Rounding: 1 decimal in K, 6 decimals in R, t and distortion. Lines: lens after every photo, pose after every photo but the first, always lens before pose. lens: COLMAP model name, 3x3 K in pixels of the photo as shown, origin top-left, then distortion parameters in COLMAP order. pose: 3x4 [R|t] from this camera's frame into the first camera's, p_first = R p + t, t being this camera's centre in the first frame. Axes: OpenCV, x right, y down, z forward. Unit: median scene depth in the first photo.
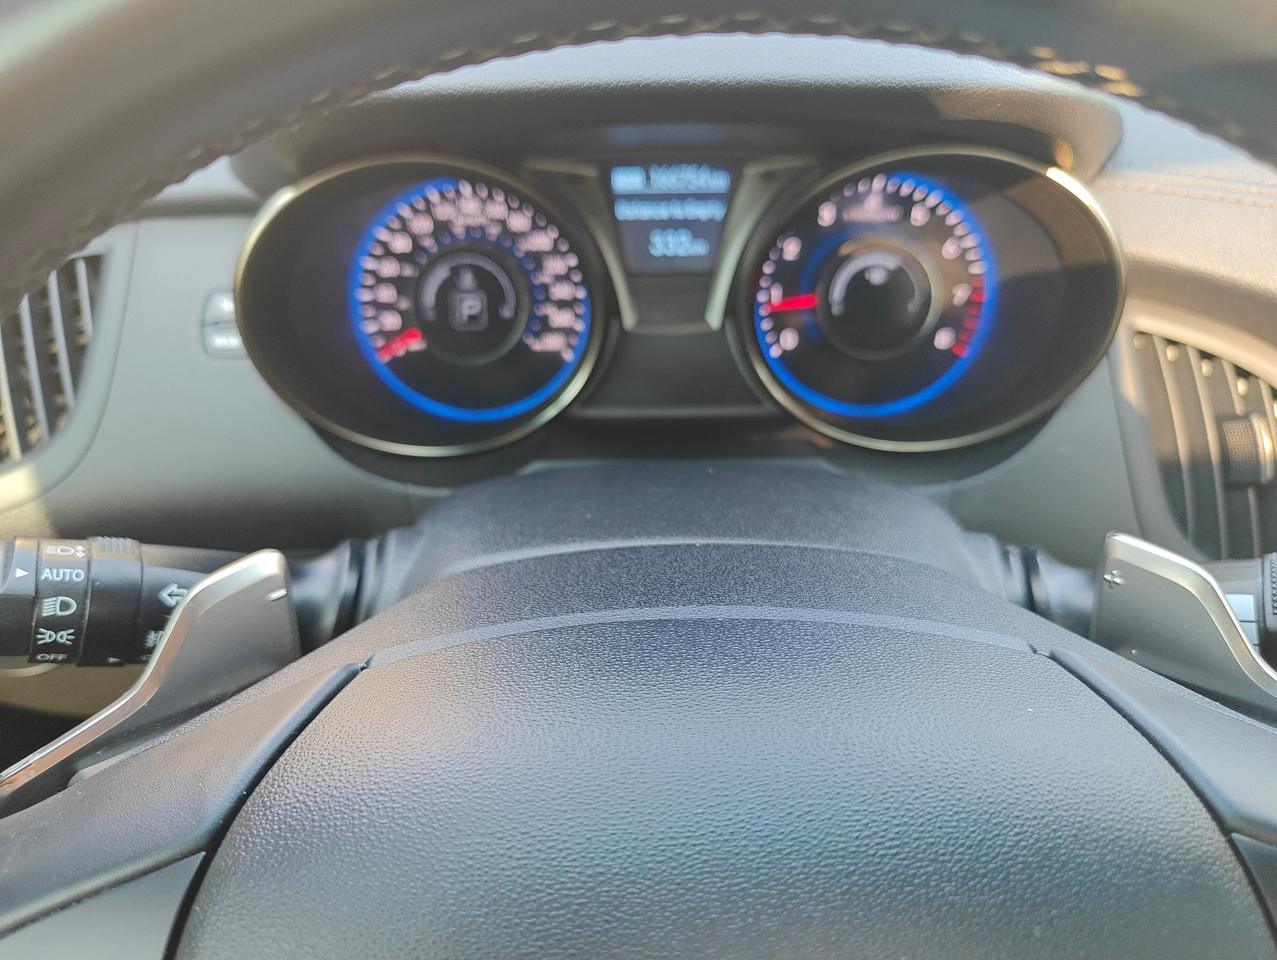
lens RADIAL K [[886.1, 0, 643.4], [0, 886.1, 474.8], [0, 0, 1]] dist [0.058562, -0.063037]
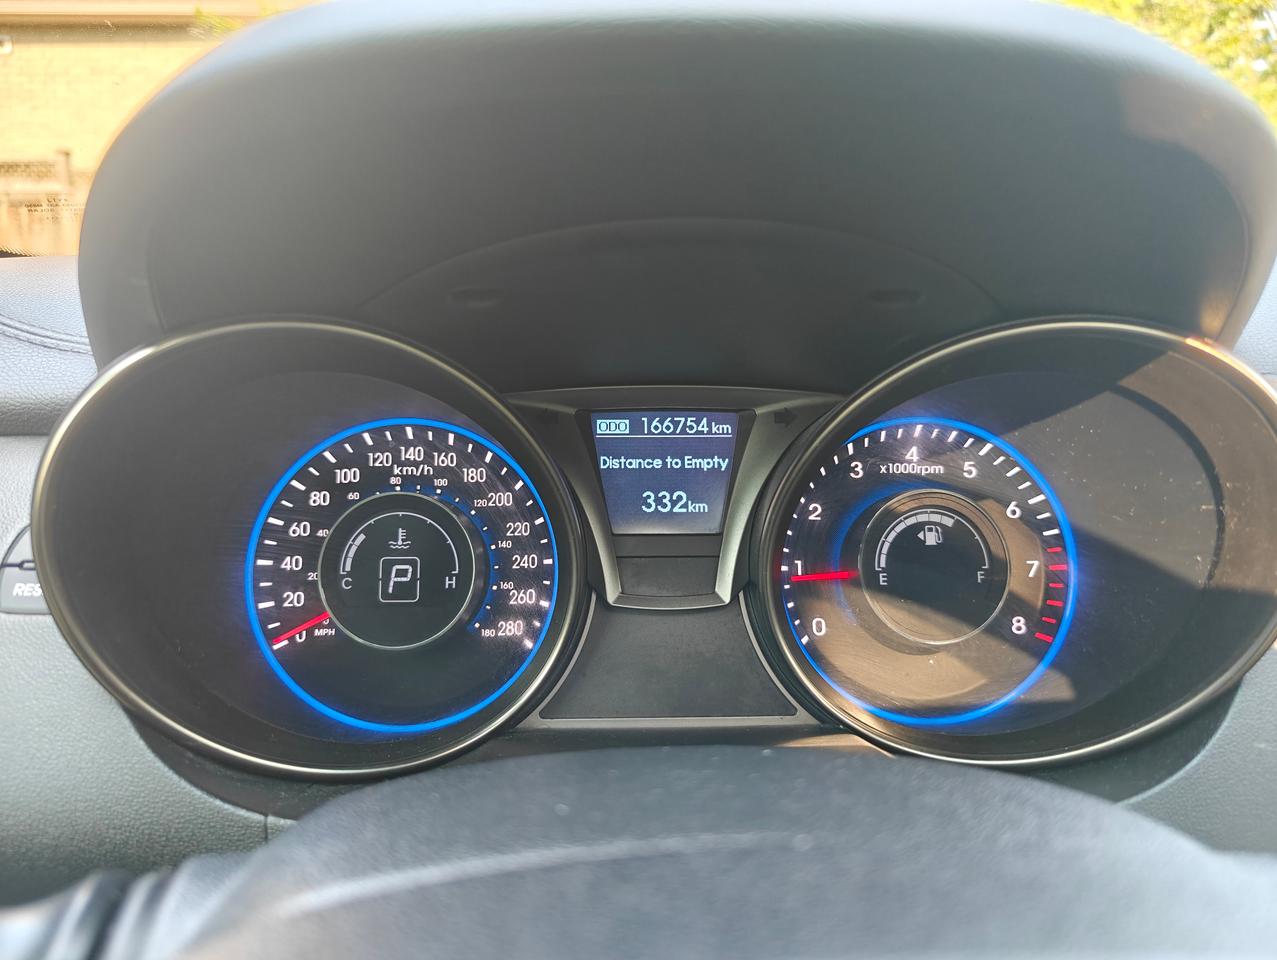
lens RADIAL K [[967.0, 0, 657.0], [0, 967.0, 480.9], [0, 0, 1]] dist [0.013196, 0.006263]
pose [[0.998983, 0.003248, 0.044970, -0.016150], [0.013415, 0.930819, -0.365233, 0.037706], [-0.043046, 0.365465, 0.929829, 0.196923]]
